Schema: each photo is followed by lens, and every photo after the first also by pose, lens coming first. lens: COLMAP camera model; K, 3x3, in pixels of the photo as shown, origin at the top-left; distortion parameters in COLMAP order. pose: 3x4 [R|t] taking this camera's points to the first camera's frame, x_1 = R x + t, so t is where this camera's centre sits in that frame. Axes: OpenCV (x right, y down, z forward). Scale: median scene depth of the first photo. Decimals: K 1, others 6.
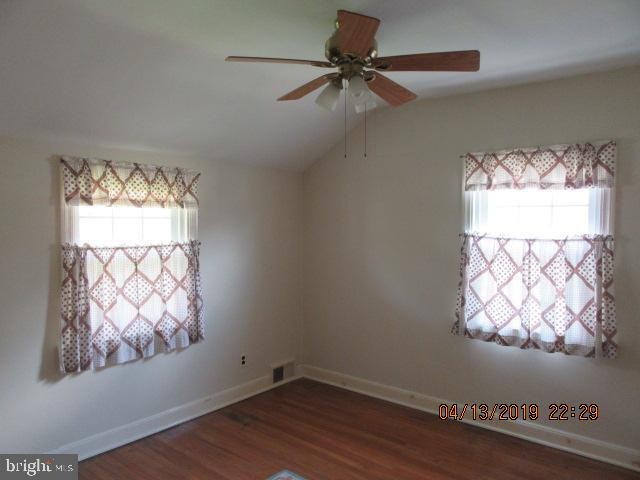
lens RADIAL K [[472.4, 0, 322.7], [0, 472.4, 239.6], [0, 0, 1]] dist [-0.008558, 0.021732]
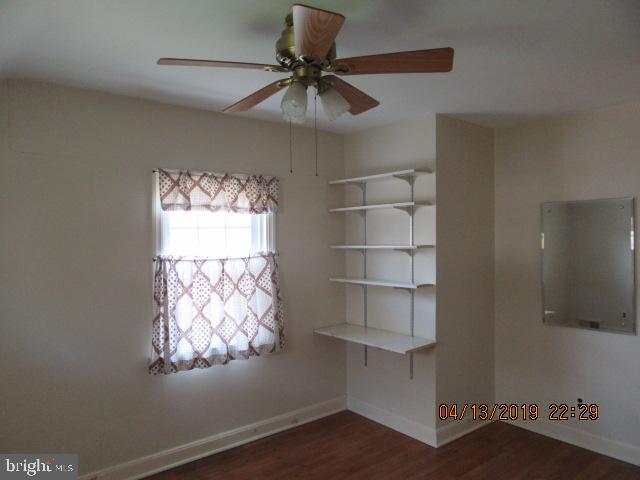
lens RADIAL K [[472.4, 0, 322.5], [0, 472.4, 239.1], [0, 0, 1]] dist [-0.008558, 0.021732]
pose [[0.215875, -0.024068, 0.976124, -0.550898], [0.052301, 0.998546, 0.013054, -0.047939], [-0.975019, 0.048234, 0.216820, 0.554503]]
